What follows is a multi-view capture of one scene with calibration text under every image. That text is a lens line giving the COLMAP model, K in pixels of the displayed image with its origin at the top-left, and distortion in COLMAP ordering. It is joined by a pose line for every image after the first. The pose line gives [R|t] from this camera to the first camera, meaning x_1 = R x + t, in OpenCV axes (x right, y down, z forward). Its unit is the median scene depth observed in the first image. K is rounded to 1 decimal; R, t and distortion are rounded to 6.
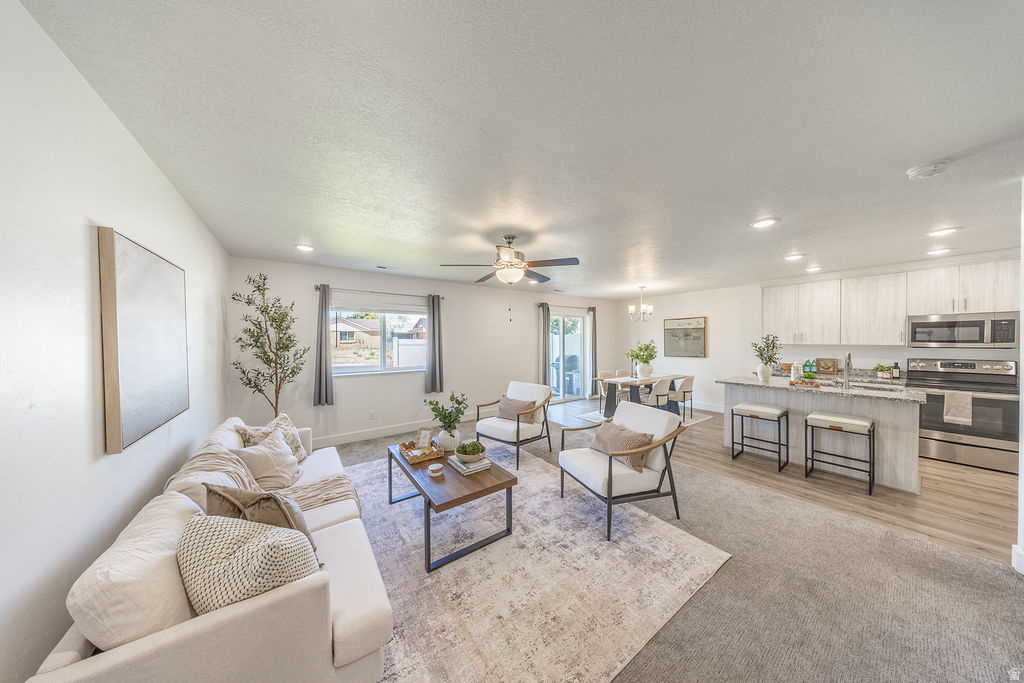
lens RADIAL K [[299.1, 0, 511.7], [0, 299.1, 343.5], [0, 0, 1]] dist [-0.005261, 0.001032]
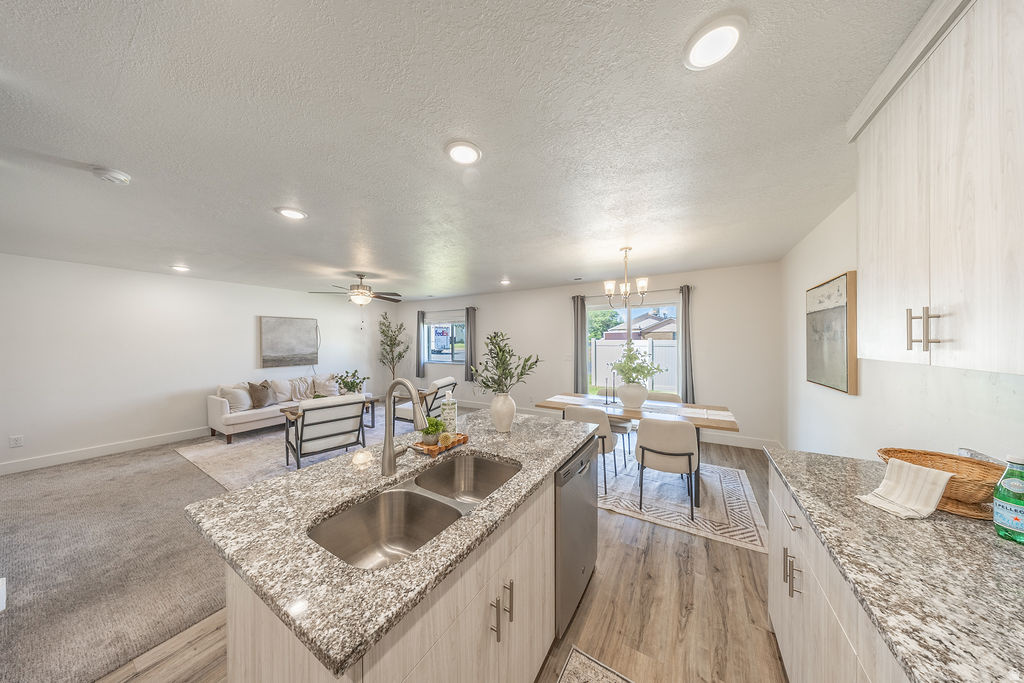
lens RADIAL K [[299.1, 0, 512.5], [0, 299.1, 342.0], [0, 0, 1]] dist [-0.005261, 0.001032]
pose [[0.393896, 0.006202, -0.919134, 1.459654], [-0.007660, 0.999965, 0.003464, -0.022030], [0.919123, 0.005676, 0.393930, 0.941858]]
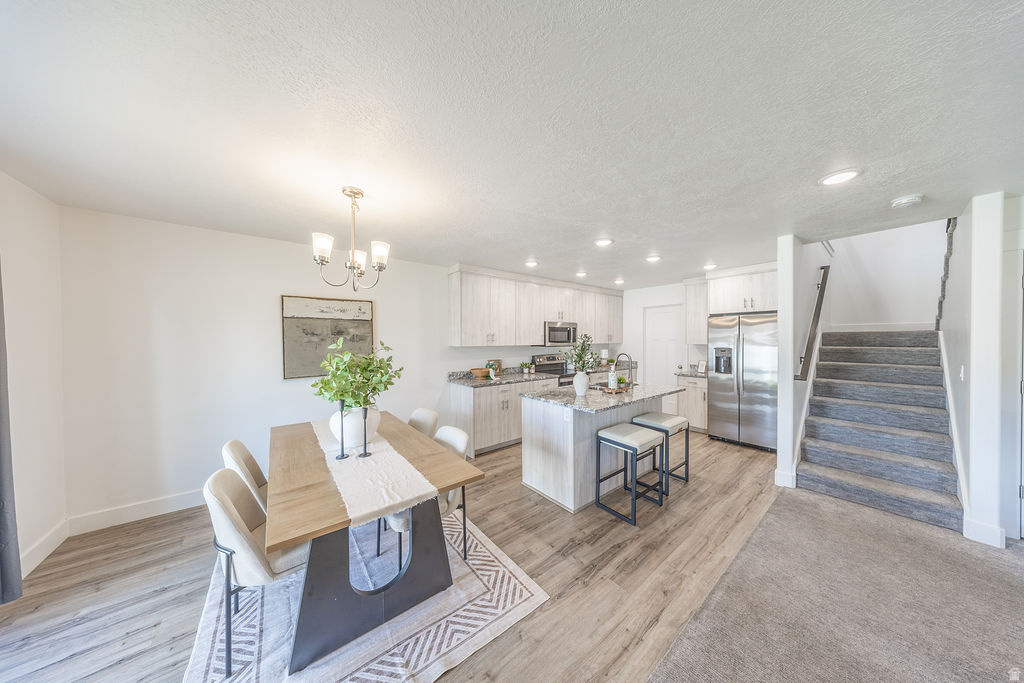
lens RADIAL K [[299.1, 0, 510.1], [0, 299.1, 343.2], [0, 0, 1]] dist [-0.005261, 0.001032]
pose [[-0.049040, -0.007900, 0.998766, 0.120948], [0.017217, 0.999813, 0.008753, -0.016768], [-0.998648, 0.017625, -0.048895, 1.383123]]
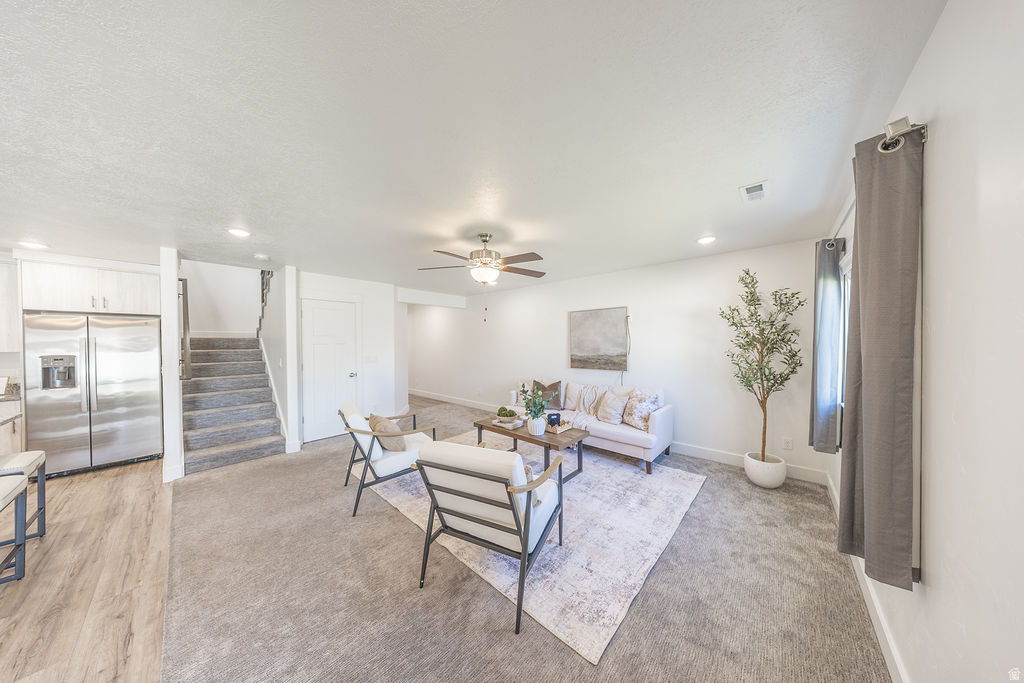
lens RADIAL K [[299.1, 0, 513.8], [0, 299.1, 344.3], [0, 0, 1]] dist [-0.005261, 0.001032]
pose [[-0.975467, 0.011592, -0.219841, 0.102227], [0.006617, 0.999705, 0.023353, -0.019705], [0.220047, 0.021326, -0.975256, 1.685520]]
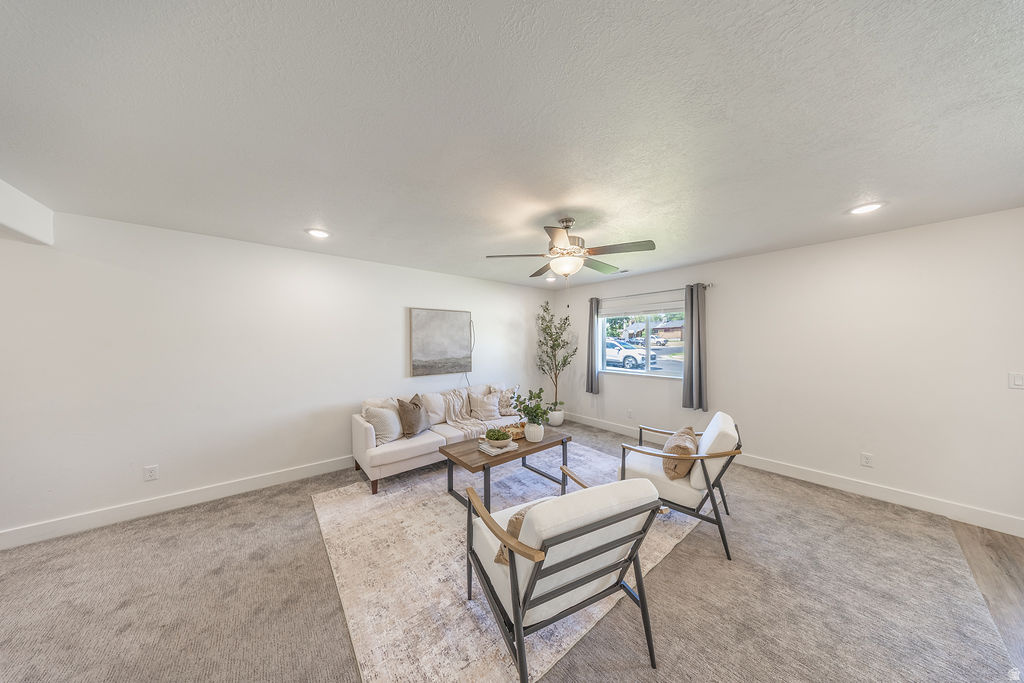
lens RADIAL K [[299.1, 0, 515.0], [0, 299.1, 339.9], [0, 0, 1]] dist [-0.005261, 0.001032]
pose [[0.071034, -0.003879, -0.997466, 0.714069], [-0.006293, 0.999971, -0.004337, -0.013102], [0.997454, 0.006585, 0.071007, 0.674579]]
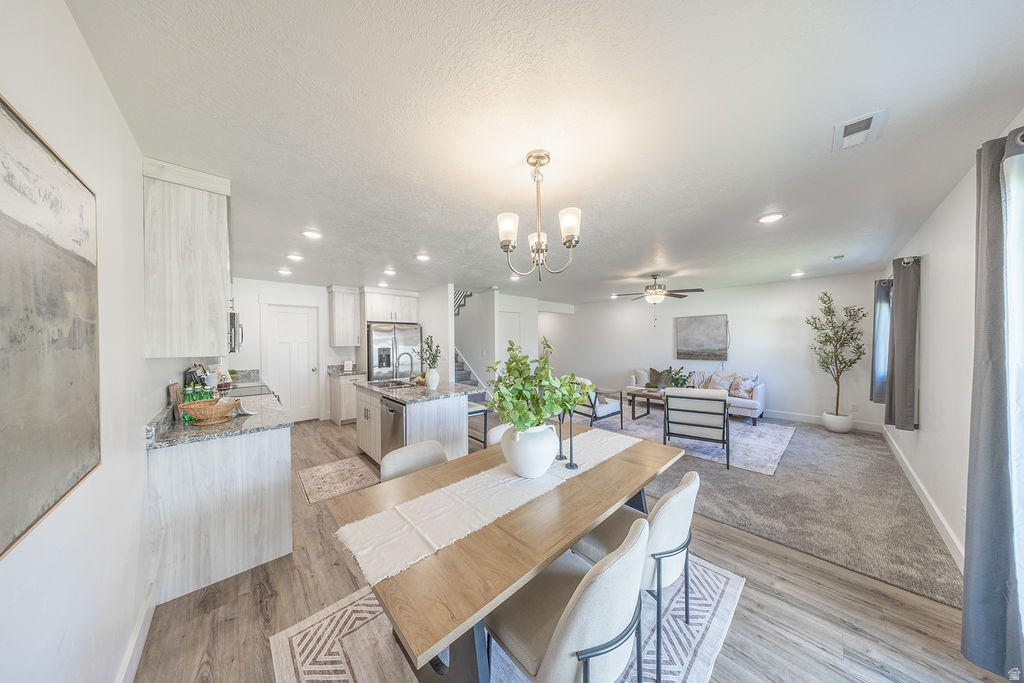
lens RADIAL K [[299.1, 0, 516.9], [0, 299.1, 344.3], [0, 0, 1]] dist [-0.005261, 0.001032]
pose [[-0.990337, 0.012037, -0.138155, 0.824806], [0.008377, 0.999599, 0.027039, -0.028269], [0.138425, 0.025620, -0.990041, 2.131807]]
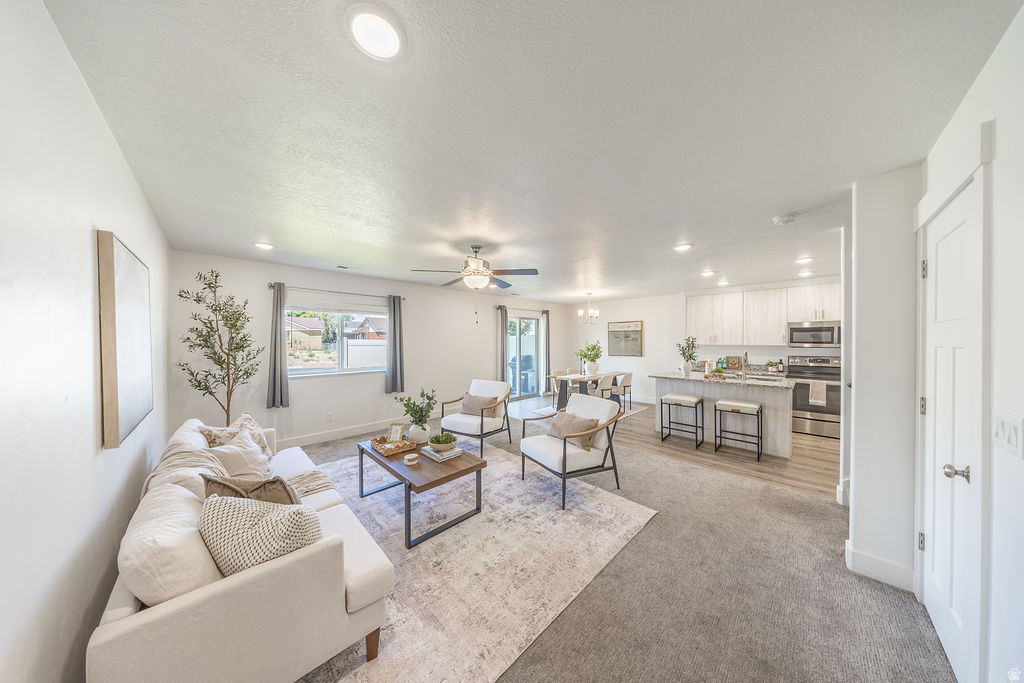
lens RADIAL K [[299.1, 0, 510.9], [0, 299.1, 343.7], [0, 0, 1]] dist [-0.005261, 0.001032]
pose [[0.987969, 0.000934, 0.154648, -0.041694], [-0.000633, 0.999998, -0.001993, 0.001954], [-0.154650, 0.001871, 0.987968, -0.089301]]
